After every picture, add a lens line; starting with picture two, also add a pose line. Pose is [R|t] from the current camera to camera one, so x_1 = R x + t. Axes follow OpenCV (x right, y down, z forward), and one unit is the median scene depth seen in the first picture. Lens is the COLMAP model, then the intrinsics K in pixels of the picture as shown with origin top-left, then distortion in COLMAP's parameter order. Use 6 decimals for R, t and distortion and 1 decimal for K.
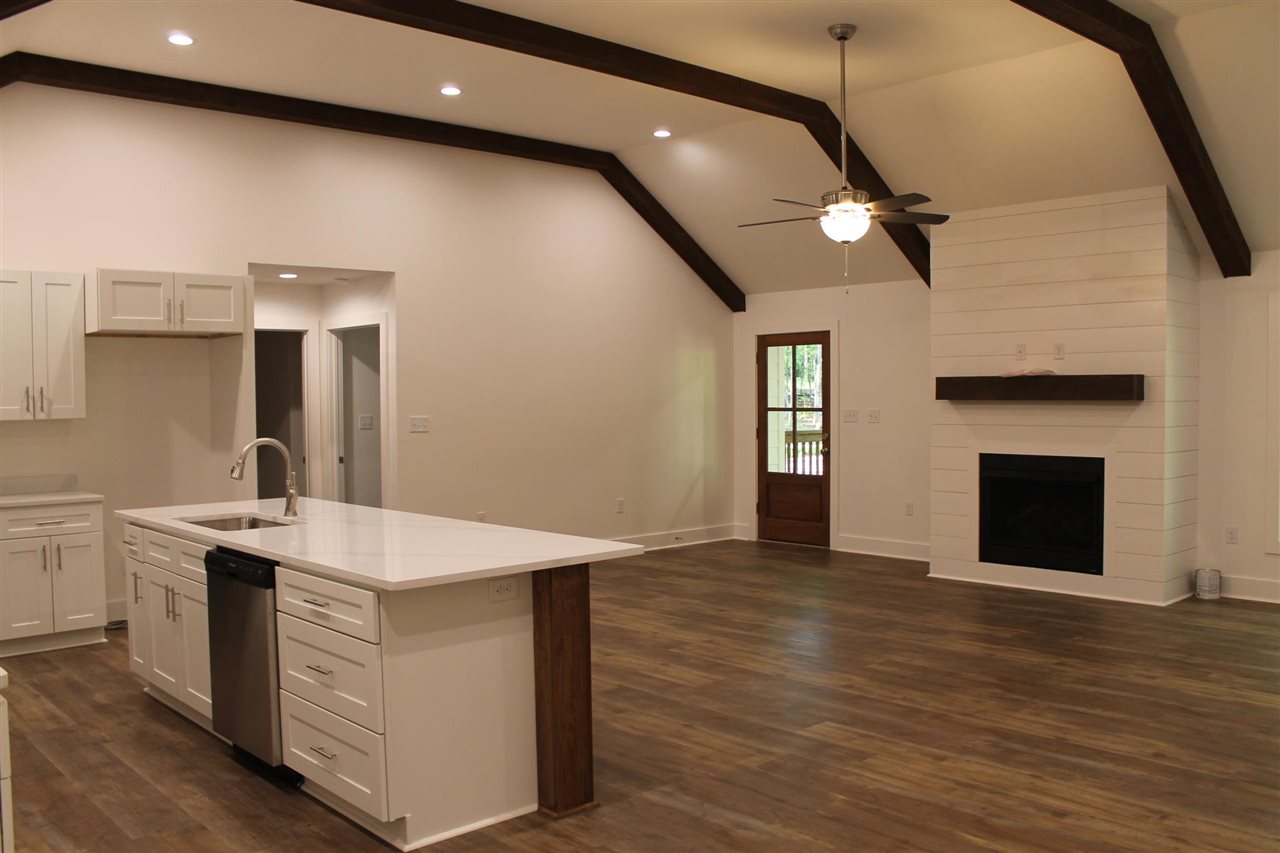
lens RADIAL K [[1098.2, 0, 640.4], [0, 1098.2, 425.2], [0, 0, 1]] dist [-0.103061, 0.037612]
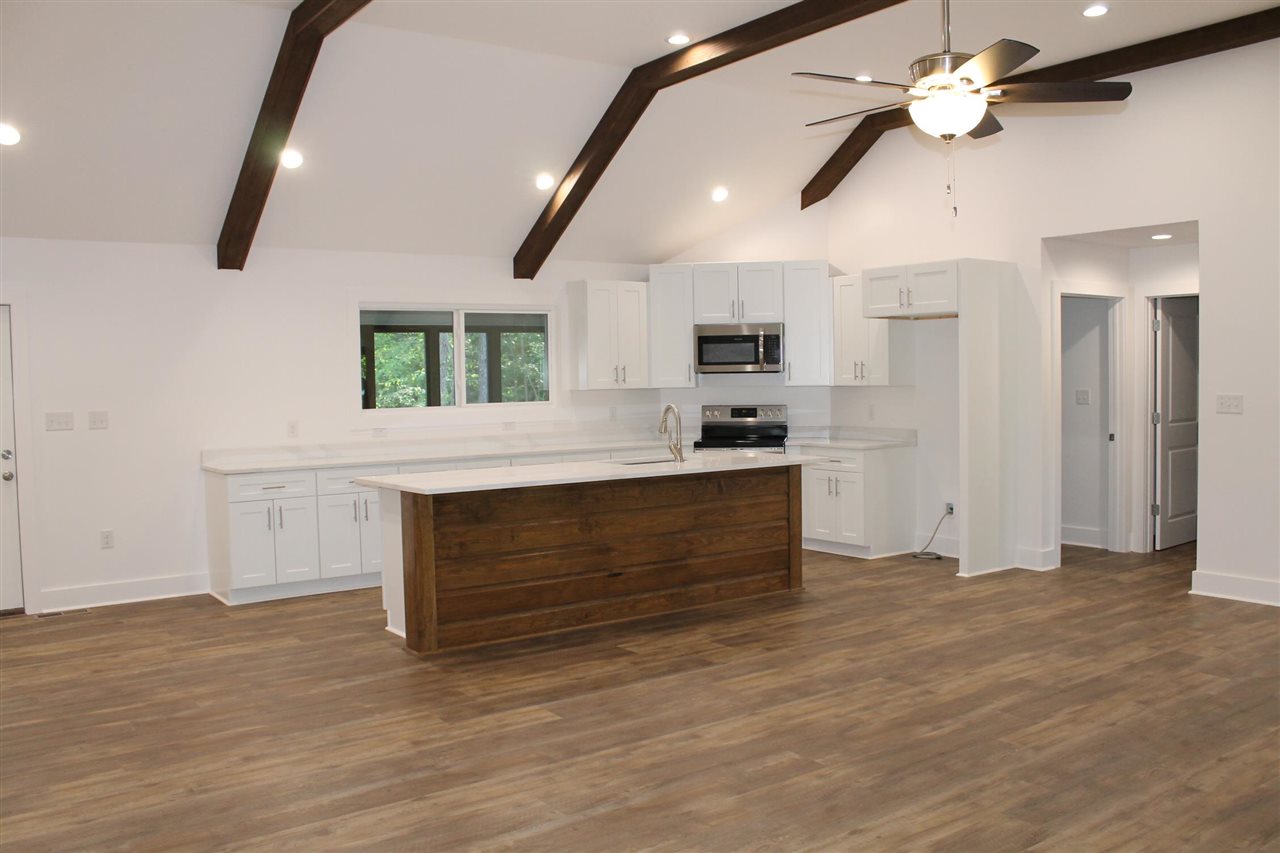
lens RADIAL K [[1098.2, 0, 640.1], [0, 1098.2, 429.7], [0, 0, 1]] dist [-0.103061, 0.037612]
pose [[-0.130084, 0.060298, -0.989668, 0.701403], [-0.003129, 0.998119, 0.061224, -0.028218], [0.991498, 0.011061, -0.129650, 0.752739]]
